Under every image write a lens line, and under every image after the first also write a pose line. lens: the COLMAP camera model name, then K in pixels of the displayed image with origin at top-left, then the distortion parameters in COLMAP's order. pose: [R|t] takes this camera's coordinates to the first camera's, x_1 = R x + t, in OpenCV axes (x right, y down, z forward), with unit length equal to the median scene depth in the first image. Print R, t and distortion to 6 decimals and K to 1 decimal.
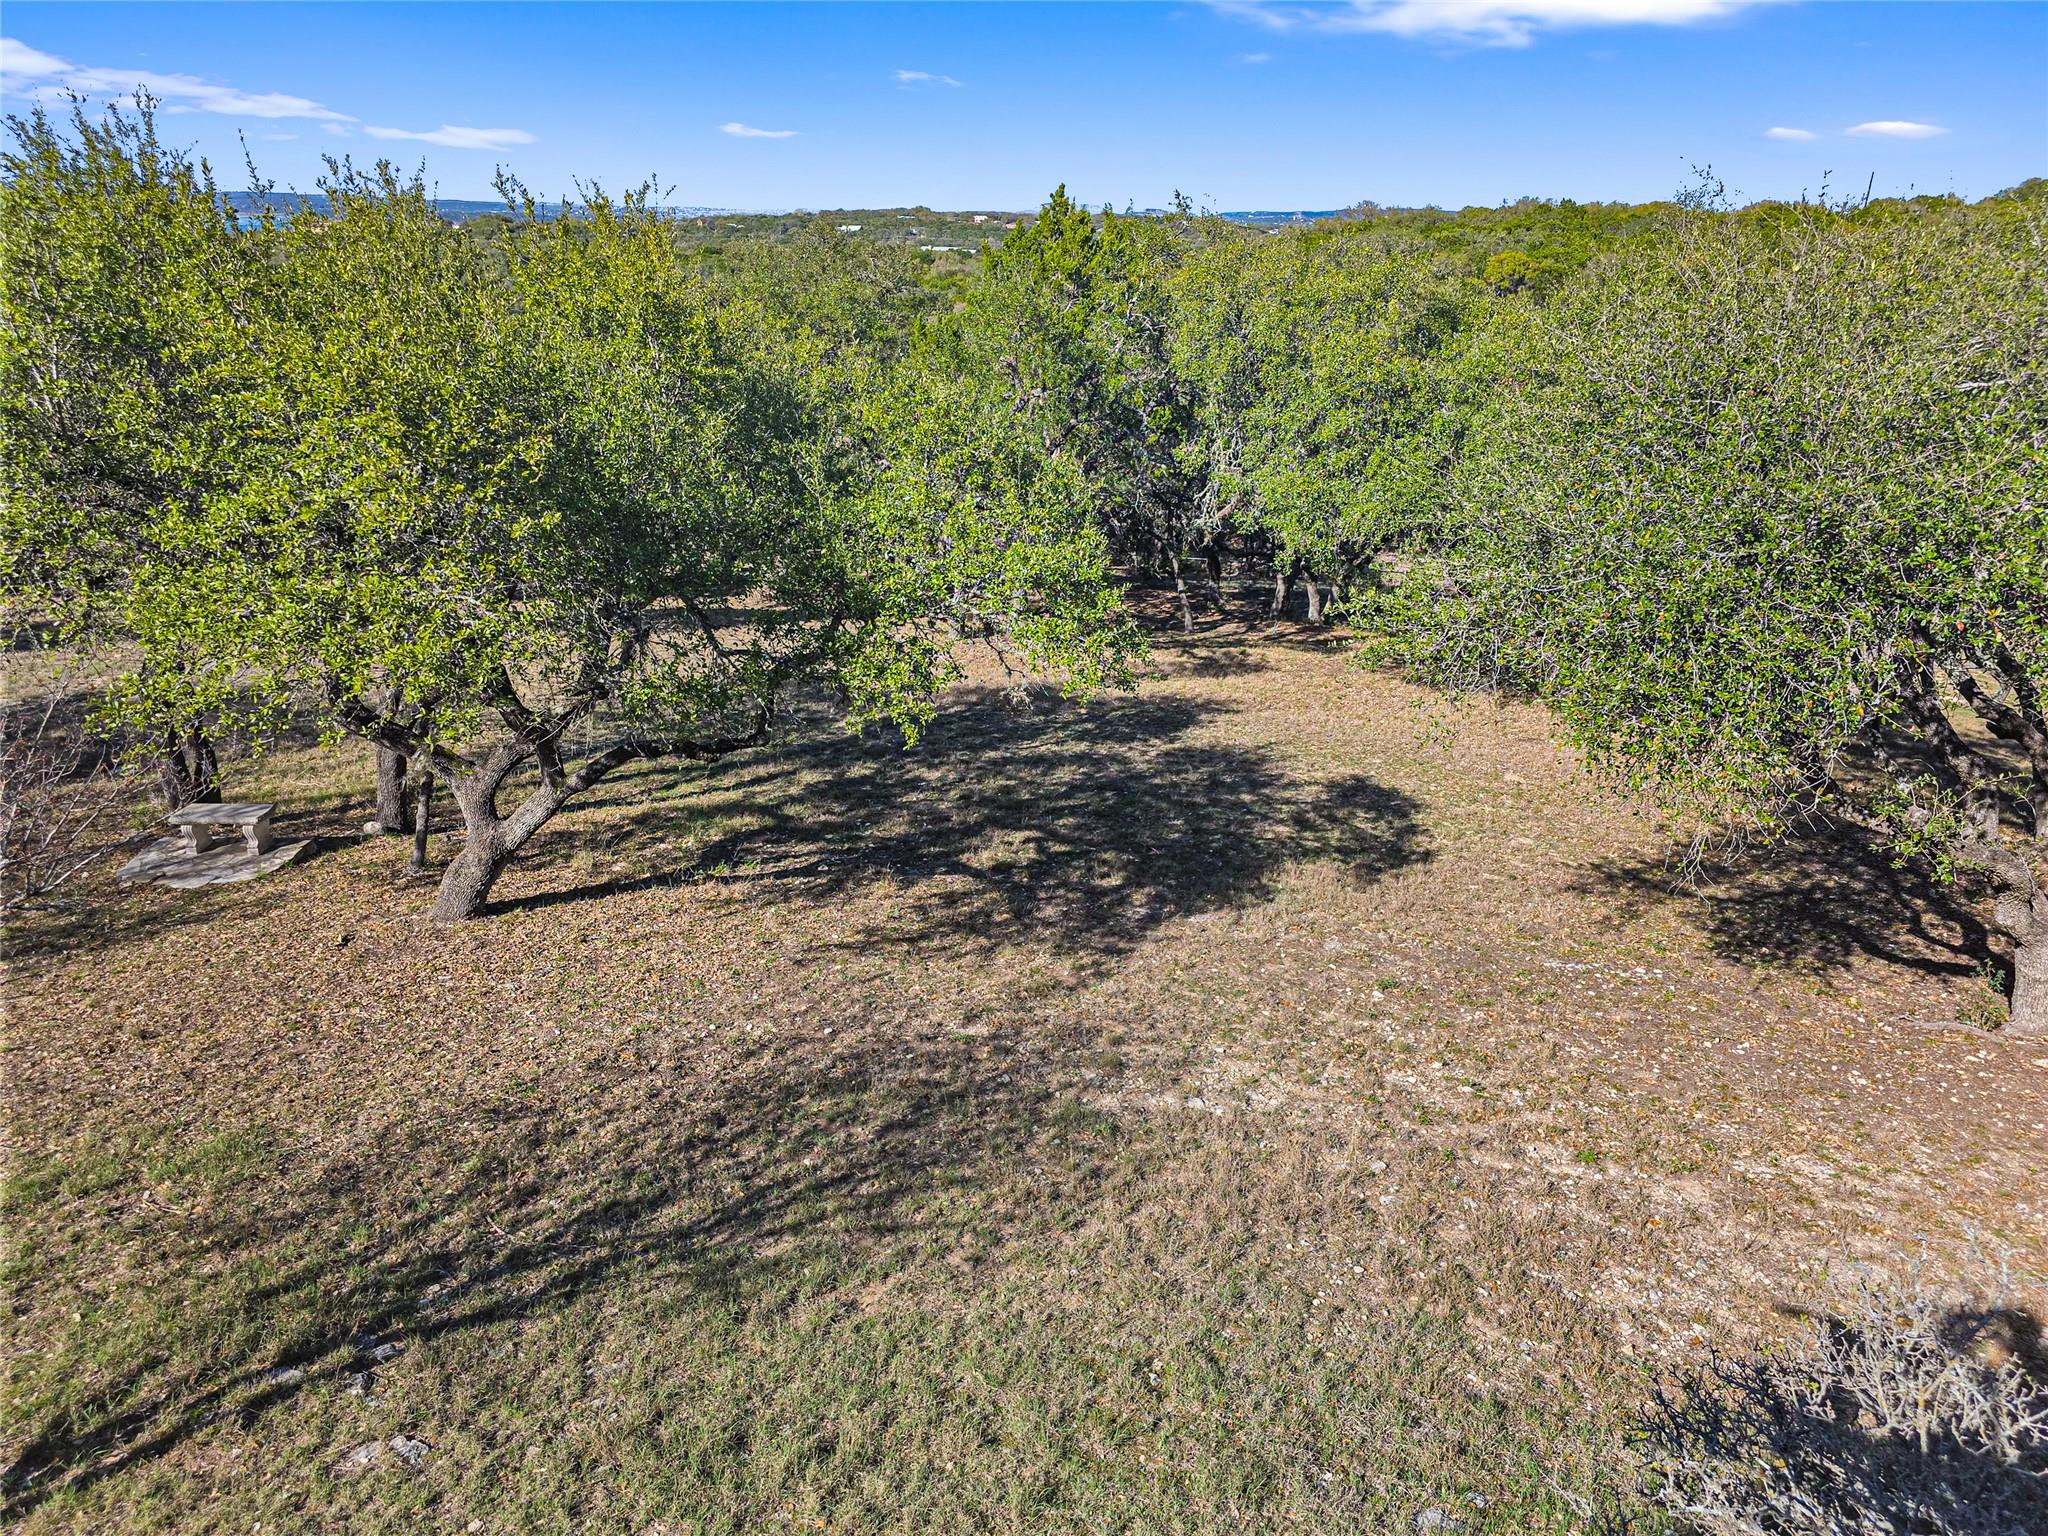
lens RADIAL K [[1391.0, 0, 1024.0], [0, 1391.0, 768.0], [0, 0, 1]] dist [0.006252, 0.001010]
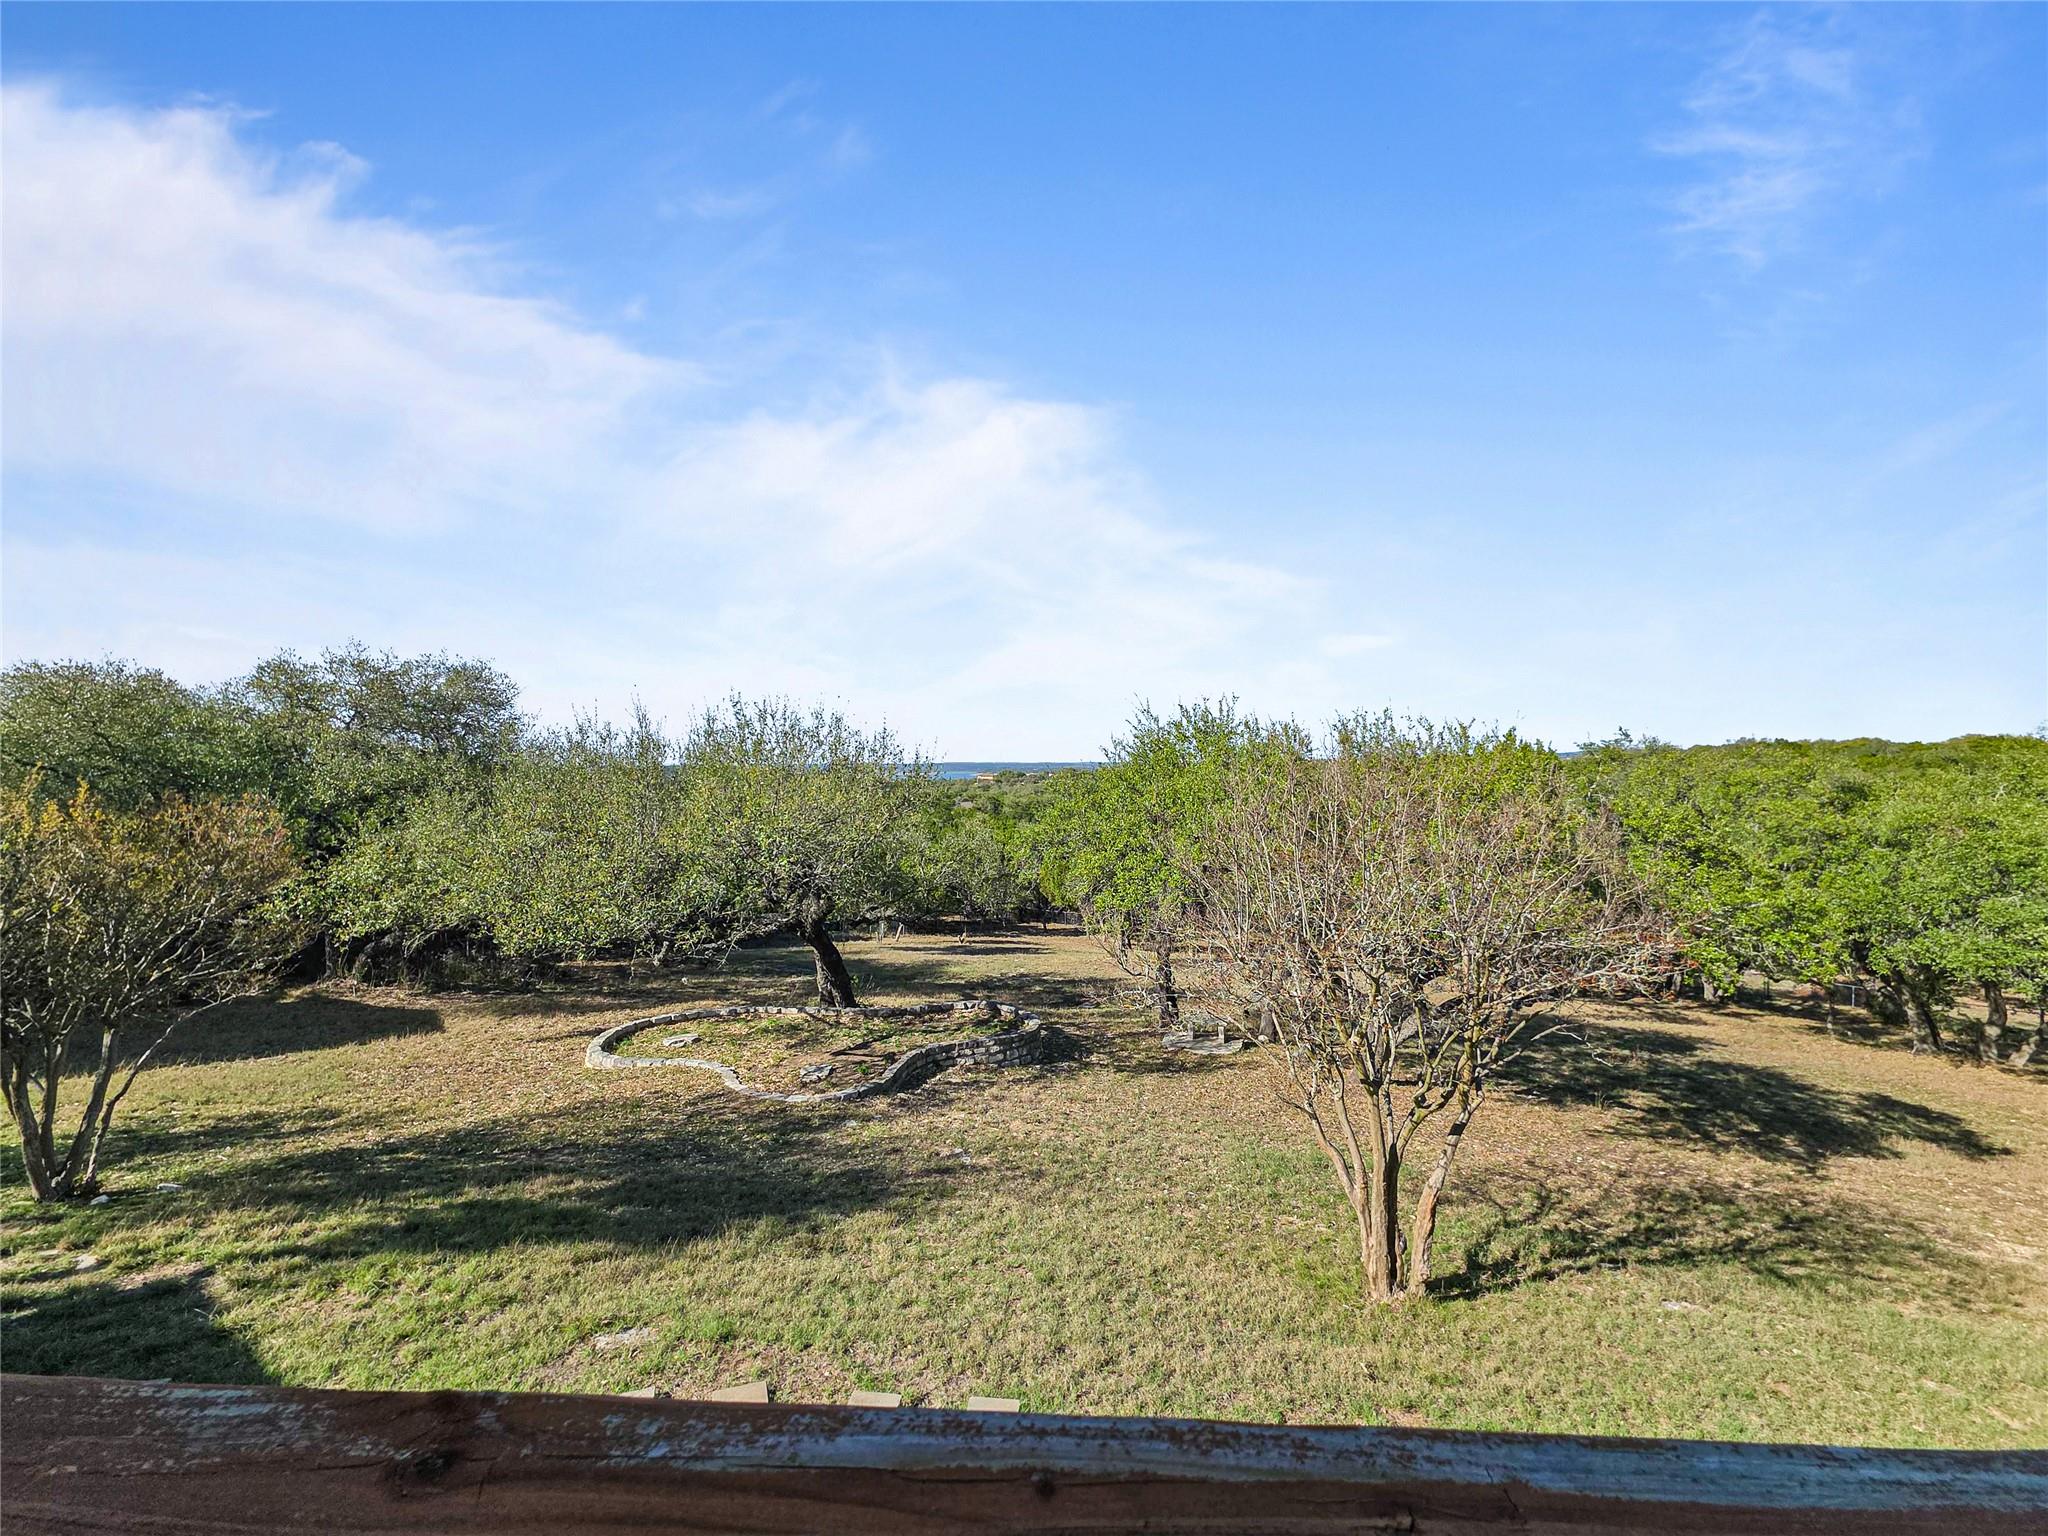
lens RADIAL K [[805.5, 0, 1024.0], [0, 805.5, 768.0], [0, 0, 1]] dist [0.001180, -0.000152]
pose [[0.919813, -0.026225, -0.391479, -0.265462], [-0.118605, 0.932500, -0.341140, 0.092023], [0.374000, 0.360216, 0.854616, -0.167379]]
